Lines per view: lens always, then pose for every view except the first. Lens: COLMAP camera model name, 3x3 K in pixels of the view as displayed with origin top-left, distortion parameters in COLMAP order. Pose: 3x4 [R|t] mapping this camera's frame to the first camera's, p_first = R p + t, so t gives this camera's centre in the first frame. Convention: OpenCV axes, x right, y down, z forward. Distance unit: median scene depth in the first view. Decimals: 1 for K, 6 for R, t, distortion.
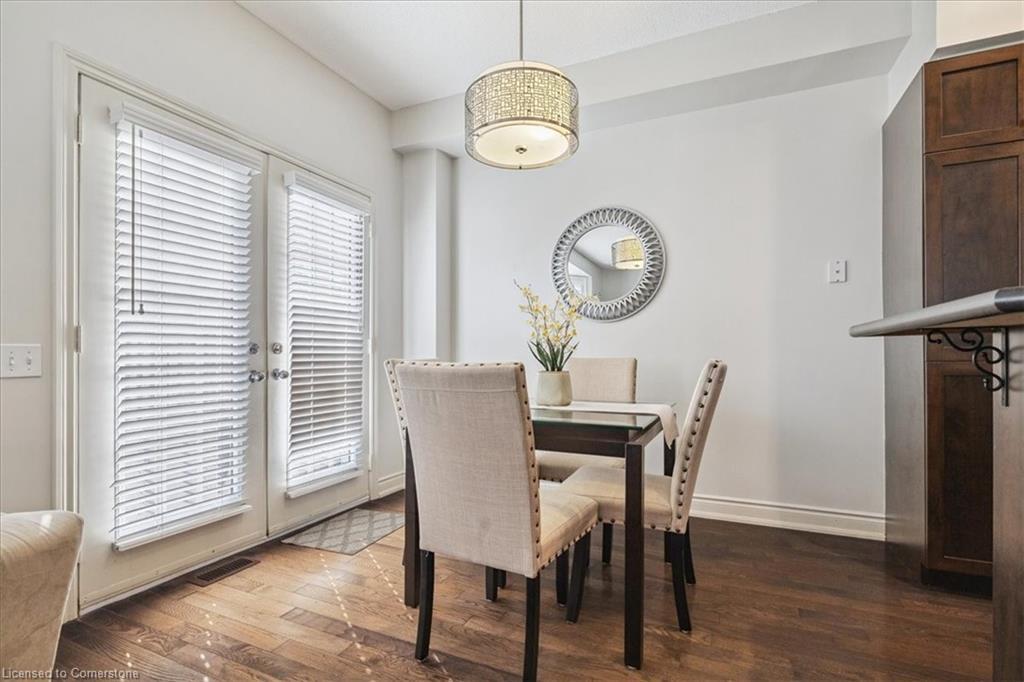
lens RADIAL K [[471.5, 0, 512.0], [0, 471.5, 350.0], [0, 0, 1]] dist [0.000416, 0.000152]
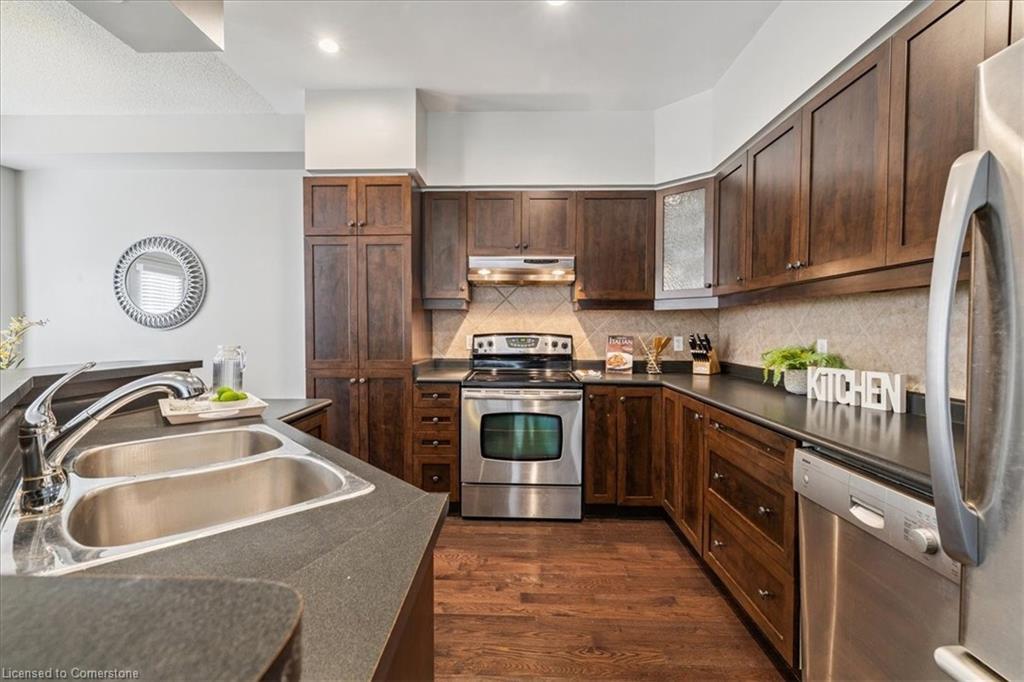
lens RADIAL K [[428.7, 0, 507.0], [0, 428.7, 339.4], [0, 0, 1]] dist [0.002287, 0.000125]
pose [[0.920614, -0.003248, 0.390459, 0.736924], [-0.008728, 0.999544, 0.028893, -0.095388], [-0.390375, -0.030007, 0.920167, -0.452204]]
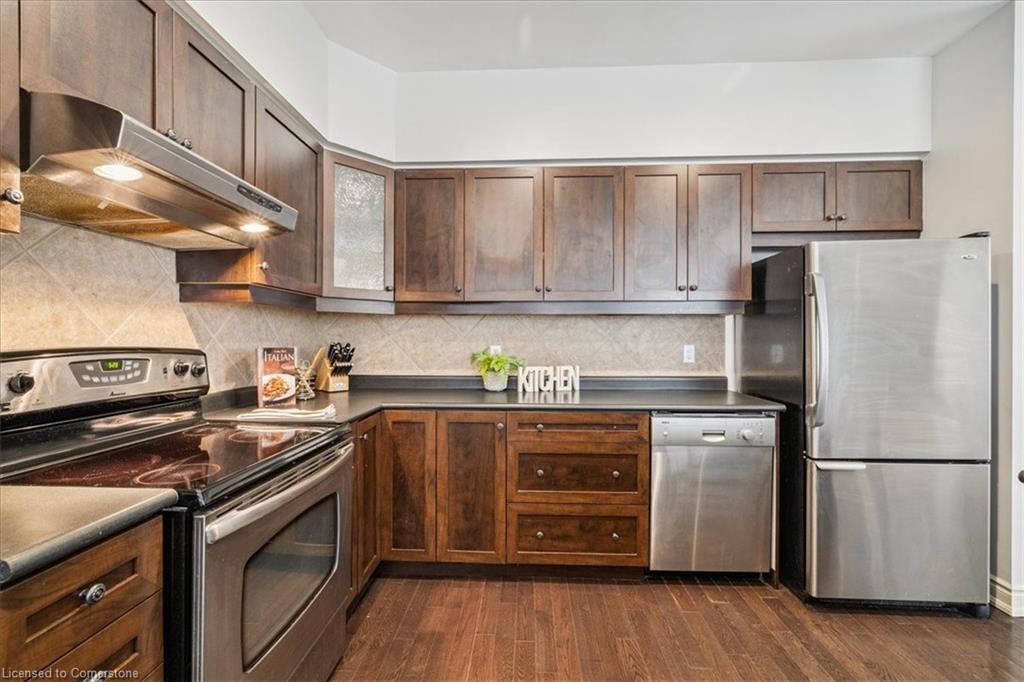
lens RADIAL K [[433.2, 0, 512.0], [0, 433.2, 341.0], [0, 0, 1]] dist [0.001757, 0.000100]
pose [[-0.376693, -0.004285, 0.926328, 0.617589], [-0.007585, 0.999970, 0.001541, -0.089783], [-0.926307, -0.006445, -0.376714, 0.478689]]
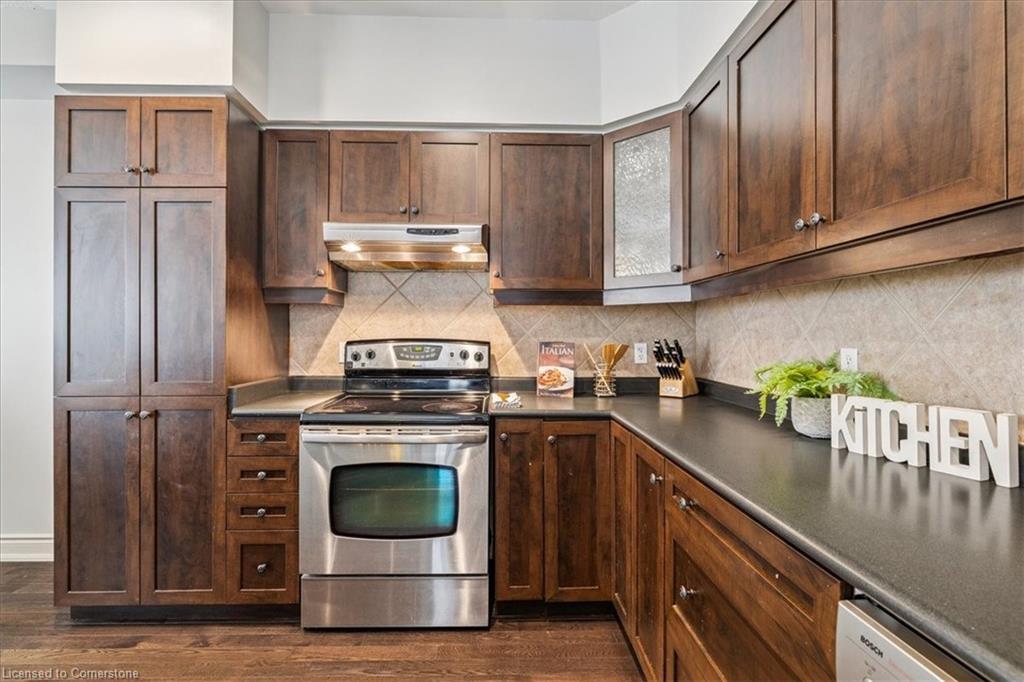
lens RADIAL K [[479.4, 0, 501.5], [0, 479.4, 330.6], [0, 0, 1]] dist [-0.003402, -0.000079]
pose [[0.896849, 0.007850, 0.442268, 1.002024], [-0.007796, 0.999968, -0.001940, -0.093840], [-0.442269, -0.001707, 0.896881, -0.249976]]
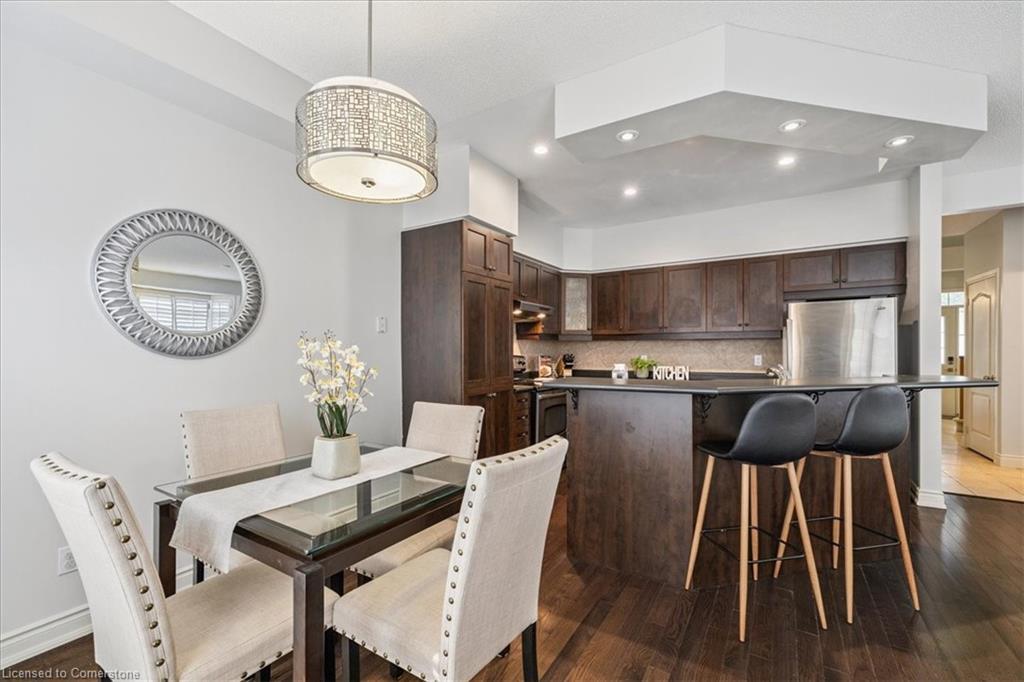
lens RADIAL K [[436.0, 0, 506.8], [0, 436.0, 352.7], [0, 0, 1]] dist [-0.000596, 0.000072]
pose [[0.135230, -0.003652, 0.990808, -0.561539], [-0.005257, 0.999976, 0.004403, -0.095281], [-0.990800, -0.005804, 0.135207, 0.479543]]
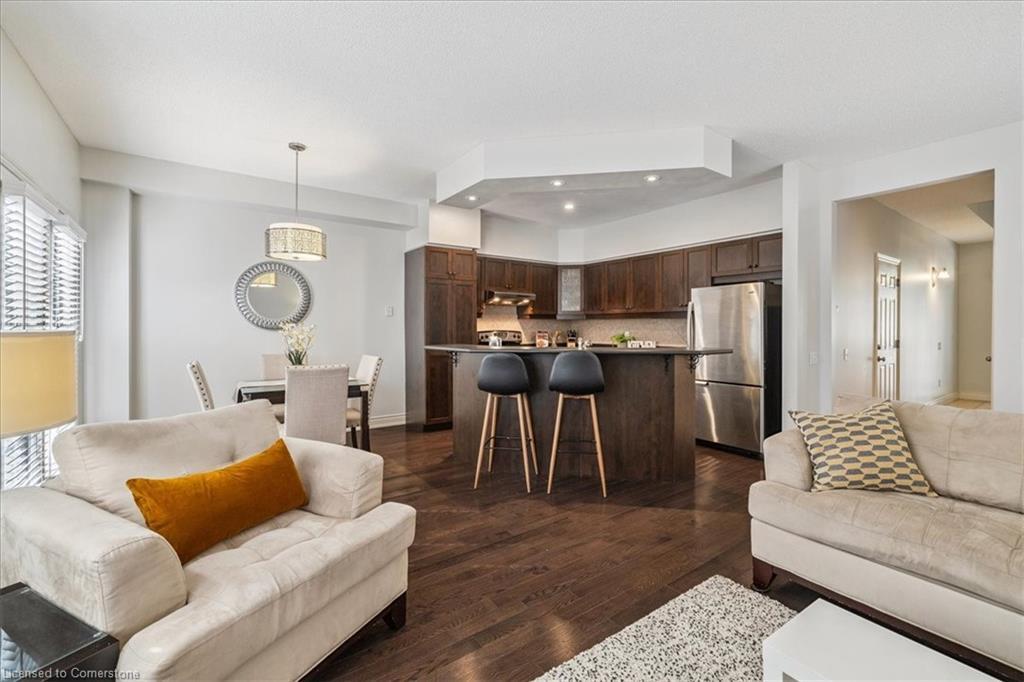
lens RADIAL K [[433.9, 0, 500.7], [0, 433.9, 326.4], [0, 0, 1]] dist [0.000525, 0.000025]
pose [[0.507093, 0.001995, 0.861889, -0.884403], [-0.007203, 0.999972, 0.001923, -0.106196], [-0.861861, -0.007183, 0.507094, -0.549034]]
